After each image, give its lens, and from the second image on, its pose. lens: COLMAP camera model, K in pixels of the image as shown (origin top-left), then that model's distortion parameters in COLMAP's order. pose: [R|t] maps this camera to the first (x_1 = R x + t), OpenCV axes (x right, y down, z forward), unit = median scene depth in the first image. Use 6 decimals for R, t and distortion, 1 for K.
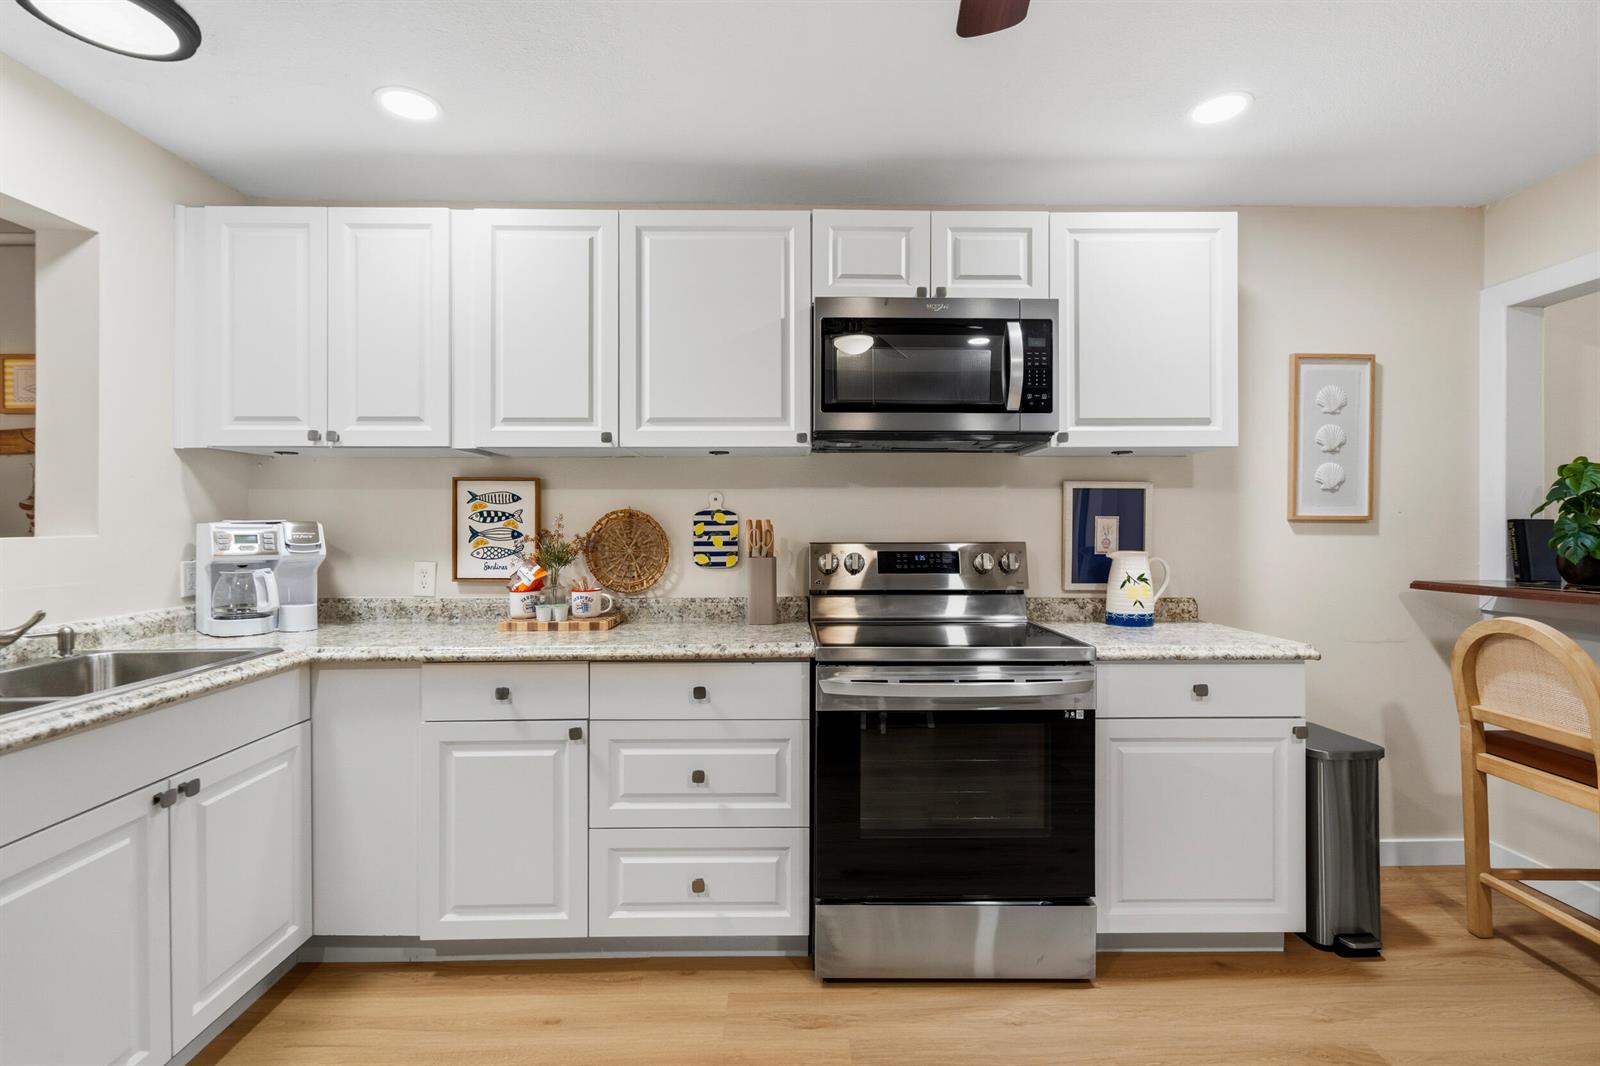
lens RADIAL K [[730.6, 0, 802.6], [0, 730.6, 524.5], [0, 0, 1]] dist [0.000651, -0.000054]
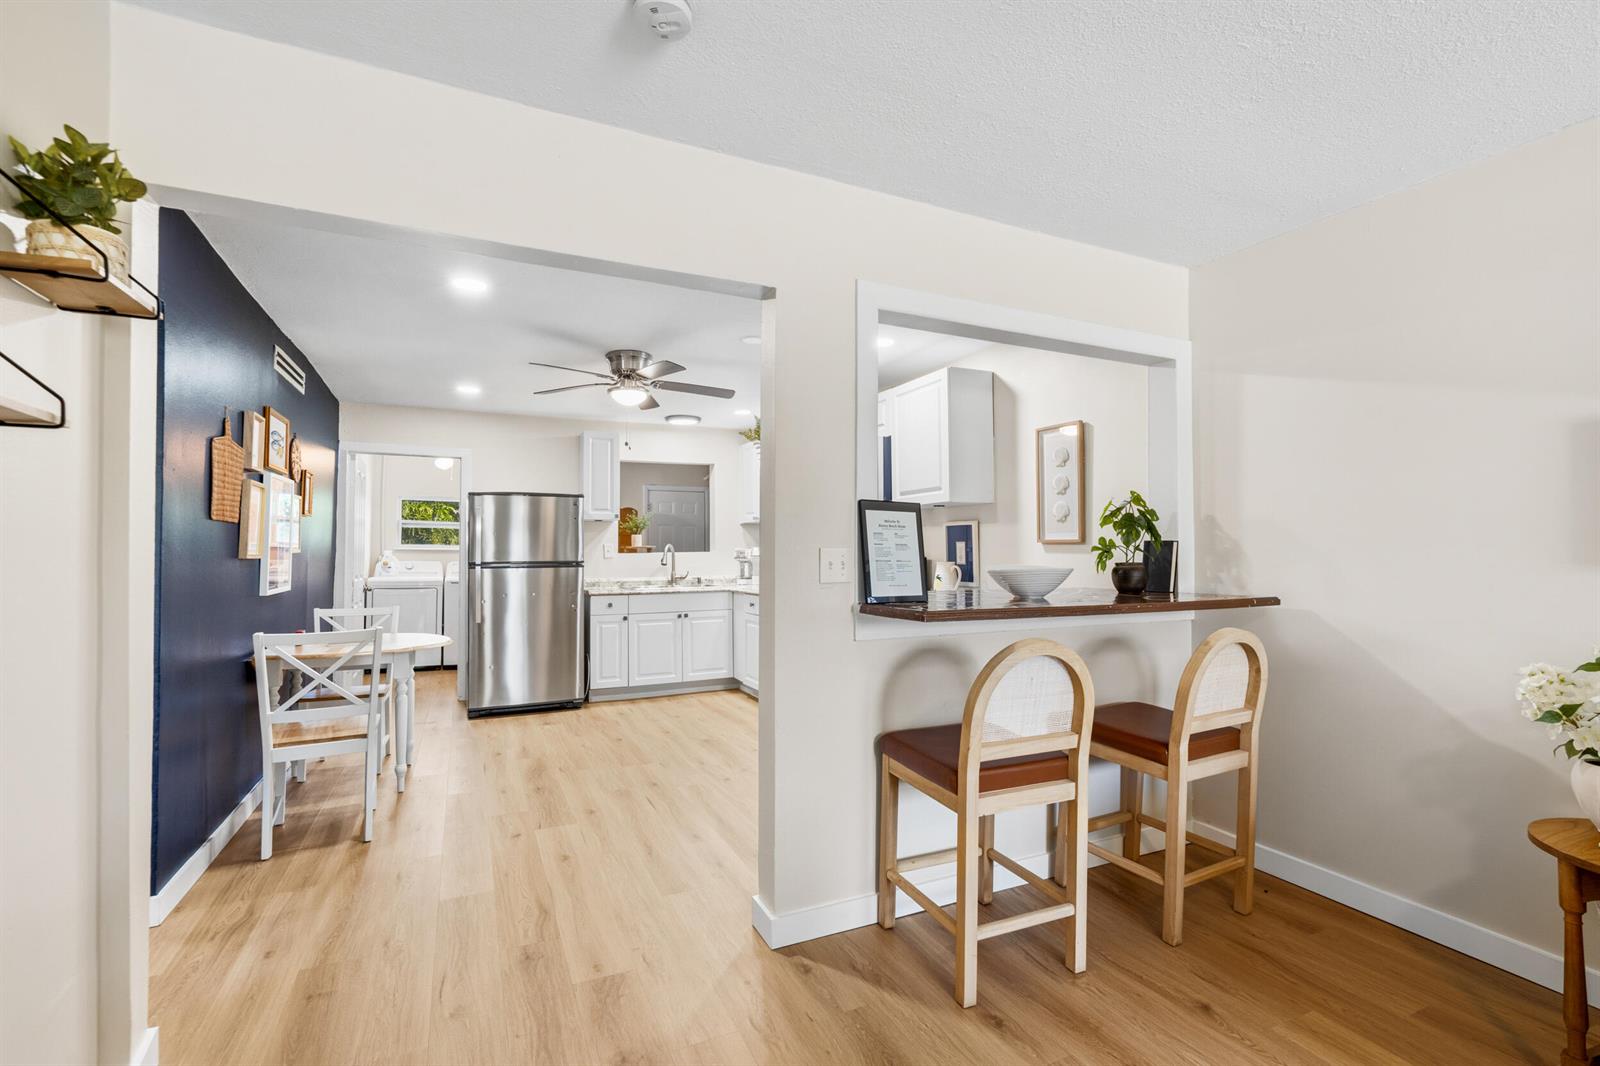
lens RADIAL K [[719.6, 0, 796.2], [0, 719.6, 540.3], [0, 0, 1]] dist [0.001584, 0.000150]
pose [[0.407622, -0.013389, -0.913053, 2.003730], [0.005075, 0.999910, -0.012397, 0.004473], [0.913137, 0.000420, 0.407653, -0.025309]]
